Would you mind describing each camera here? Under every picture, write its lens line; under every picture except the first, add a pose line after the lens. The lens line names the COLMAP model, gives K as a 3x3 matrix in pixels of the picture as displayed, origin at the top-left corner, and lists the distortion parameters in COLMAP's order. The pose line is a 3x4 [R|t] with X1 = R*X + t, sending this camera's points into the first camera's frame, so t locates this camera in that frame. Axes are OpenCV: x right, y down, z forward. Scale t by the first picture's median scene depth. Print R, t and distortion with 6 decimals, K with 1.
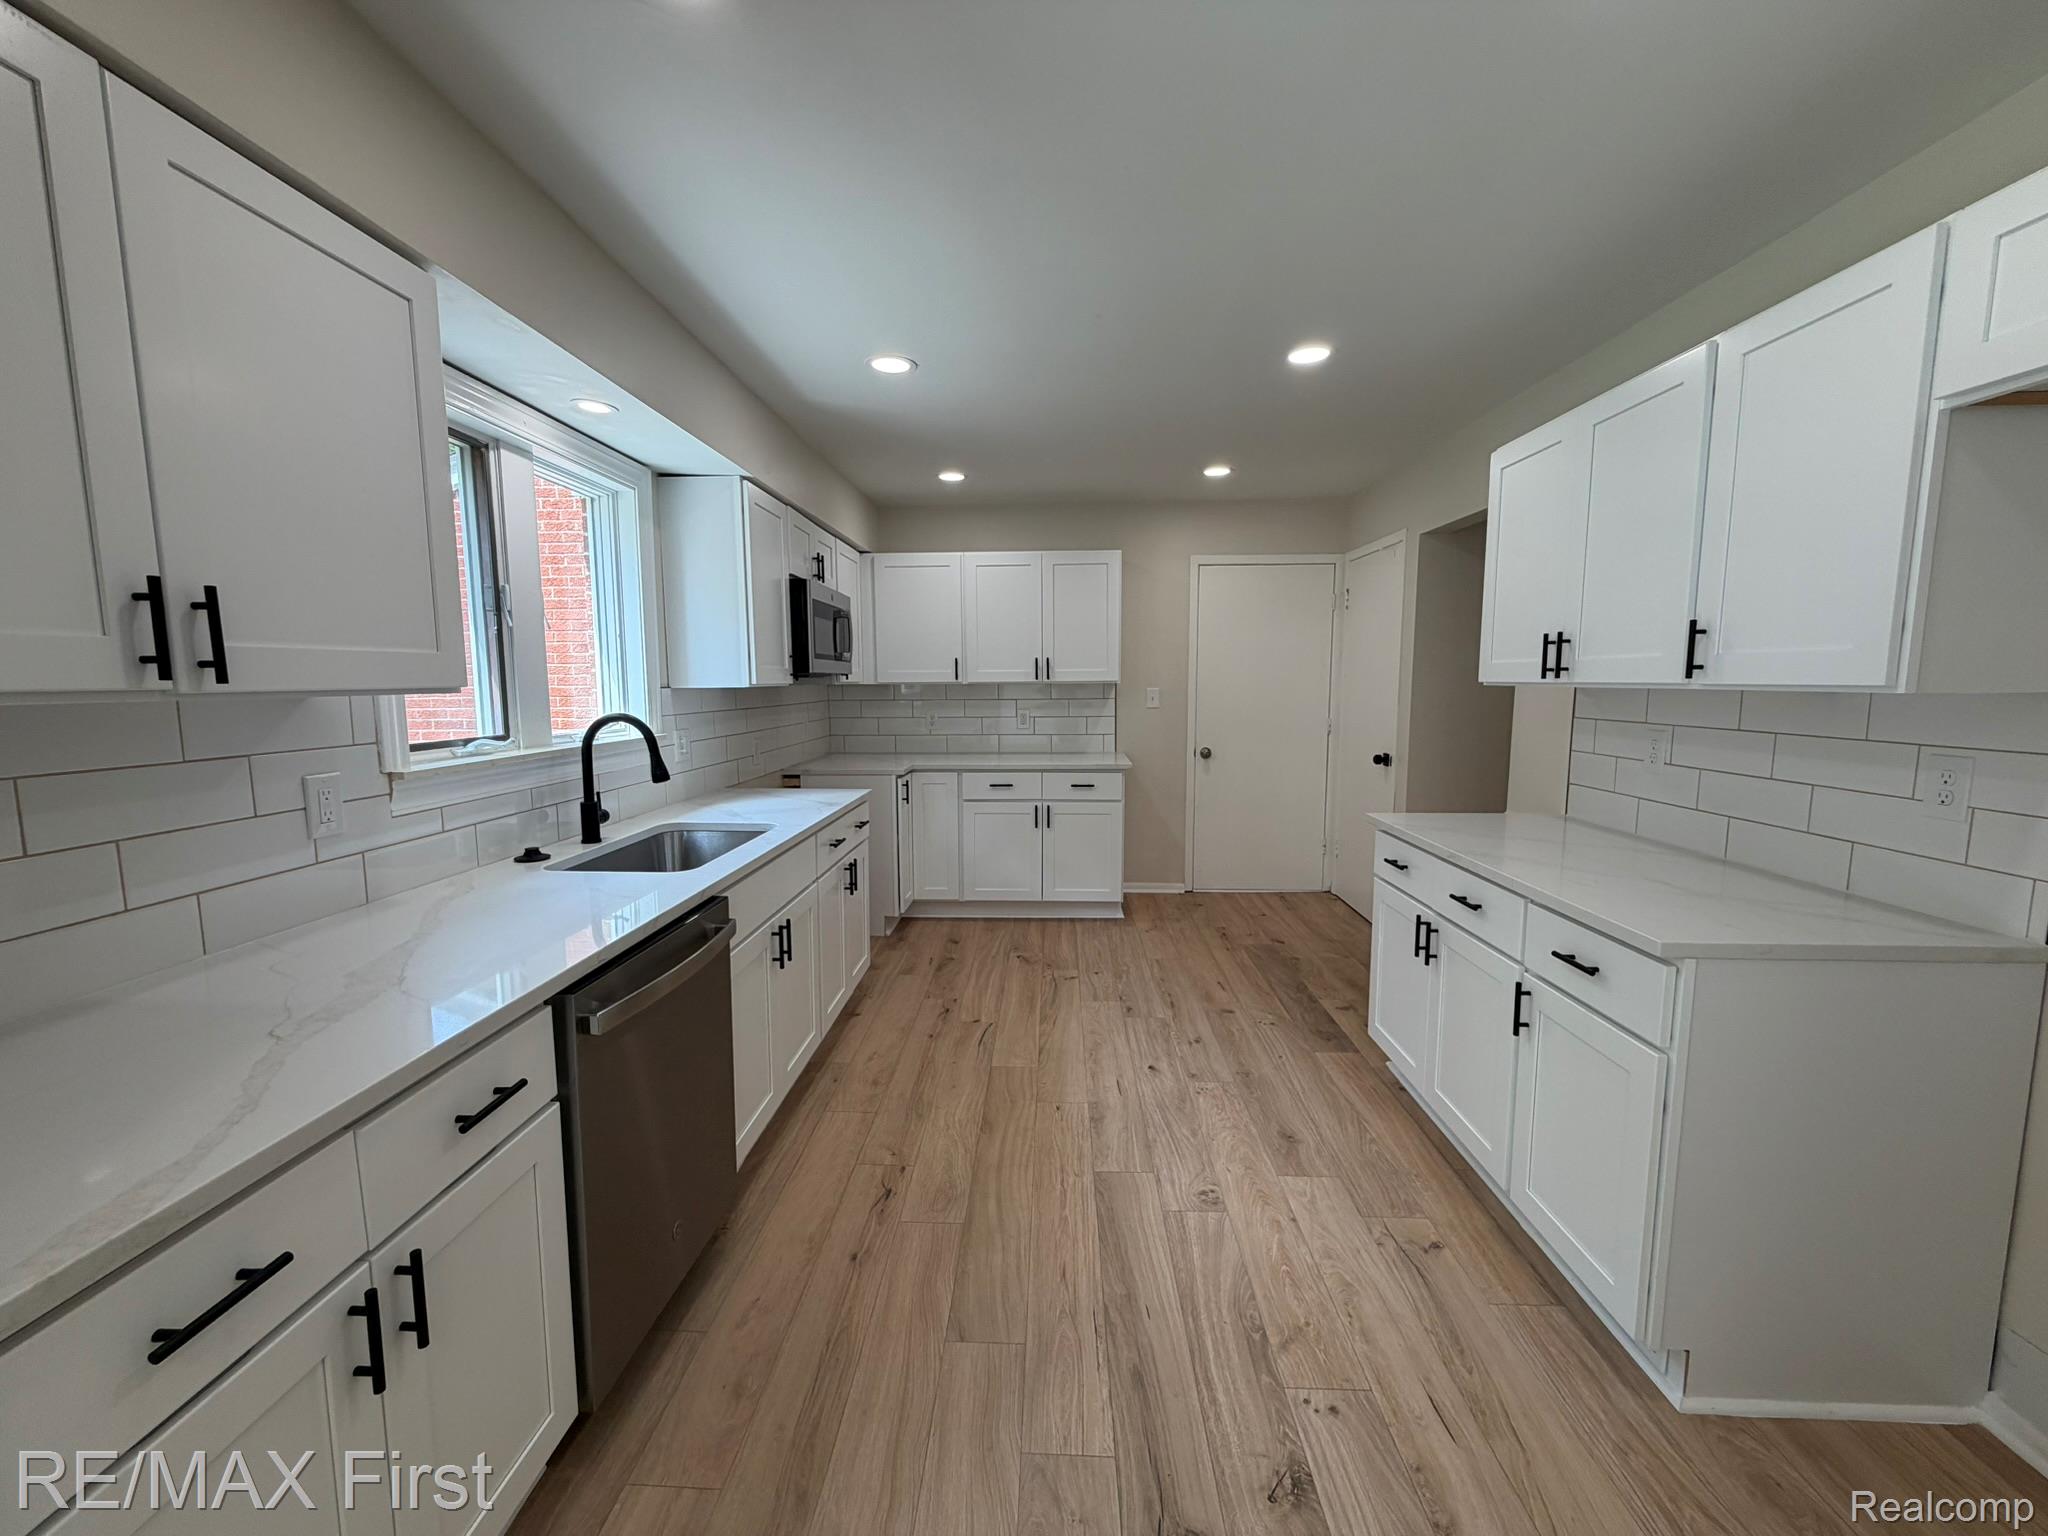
lens RADIAL K [[820.1, 0, 1021.3], [0, 820.1, 772.9], [0, 0, 1]] dist [0.000581, 0.000193]
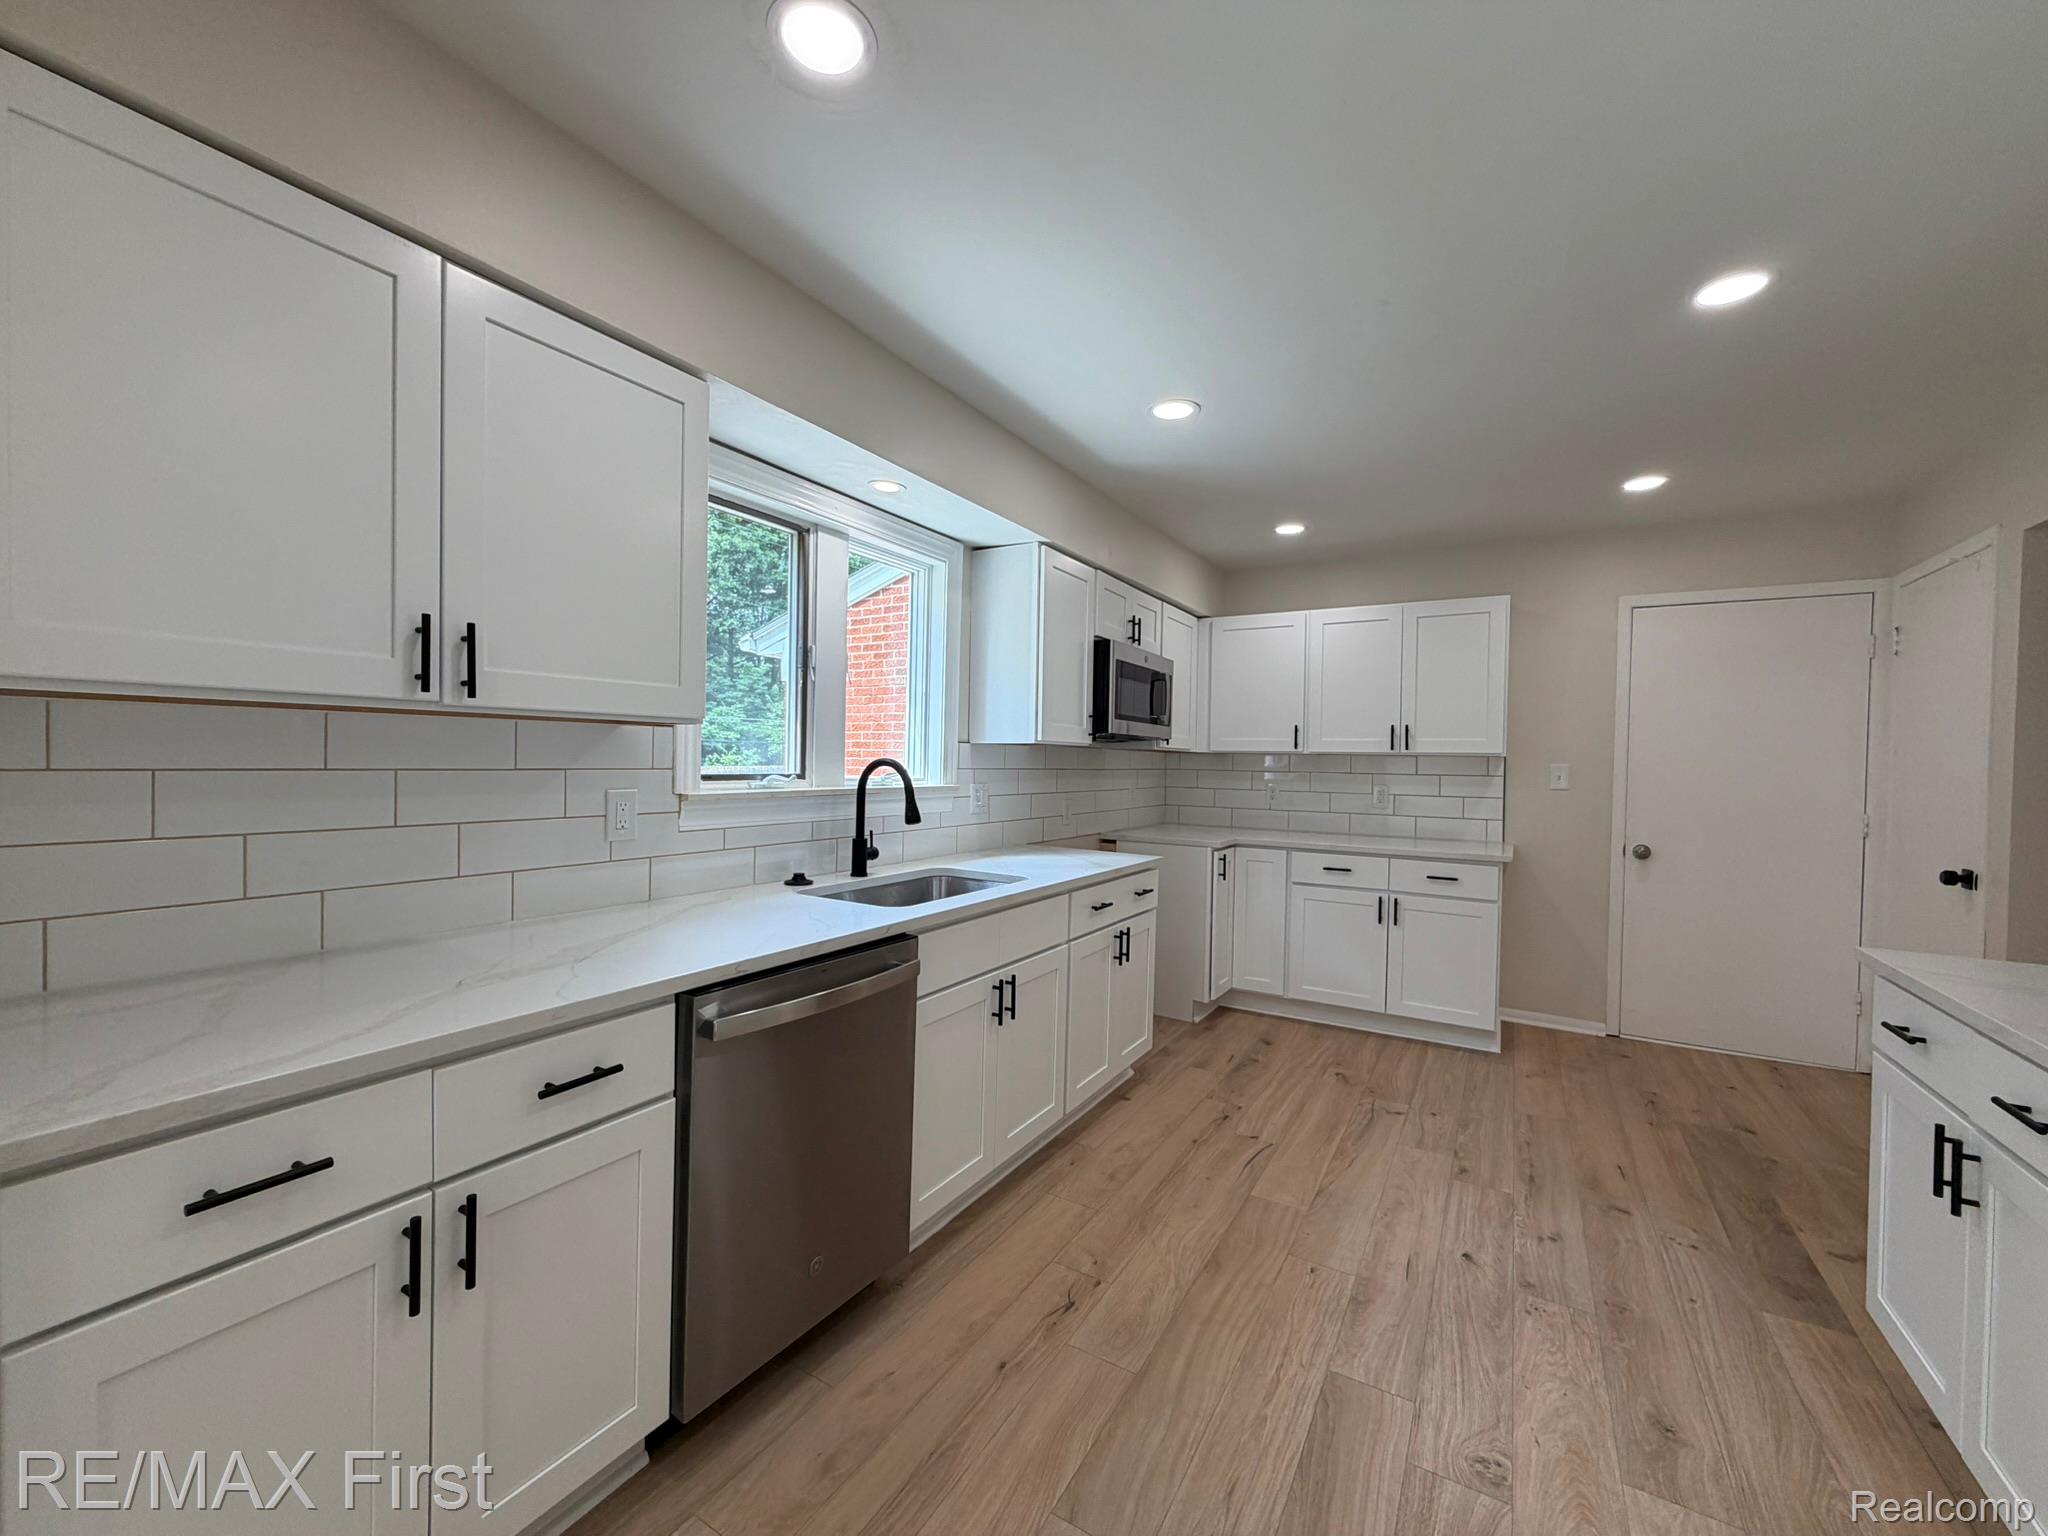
lens RADIAL K [[820.1, 0, 1019.8], [0, 820.1, 772.5], [0, 0, 1]] dist [0.000581, 0.000193]
pose [[0.876674, 0.029292, -0.480193, 0.169281], [-0.077998, 0.993593, -0.081788, 0.019130], [0.474721, 0.109156, 0.873342, 0.127712]]
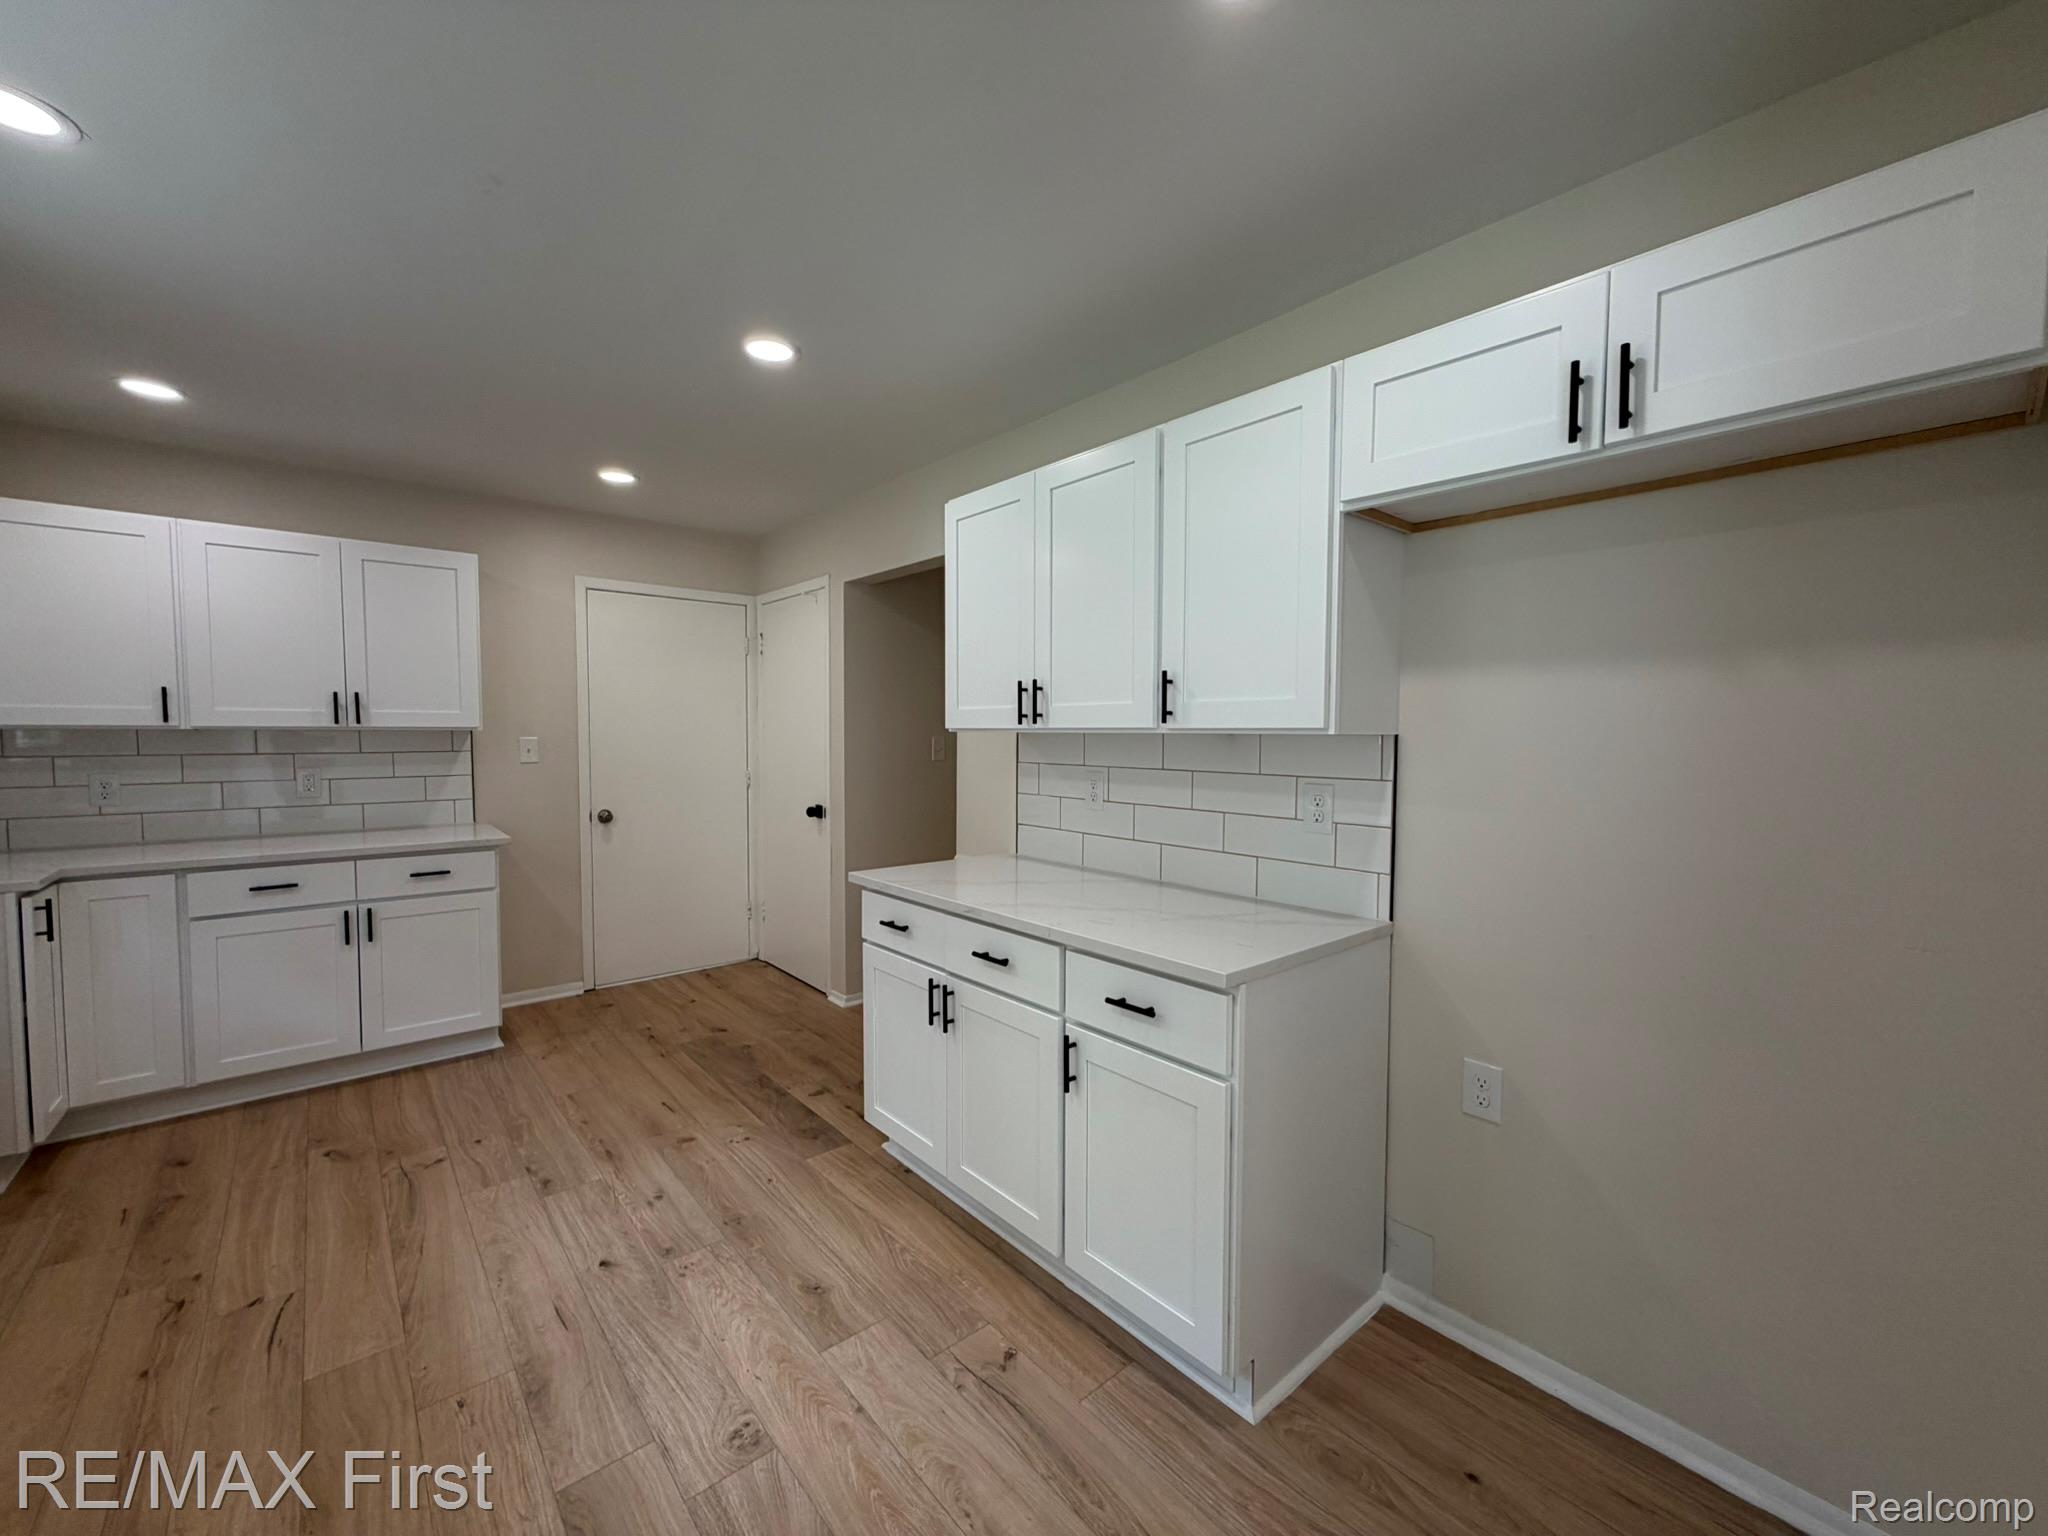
lens RADIAL K [[820.1, 0, 1022.6], [0, 820.1, 771.8], [0, 0, 1]] dist [0.000581, 0.000193]
pose [[0.730090, -0.025327, 0.682882, -0.058990], [0.071041, 0.996711, -0.038986, -0.014082], [-0.679649, 0.076976, 0.729488, 0.230834]]
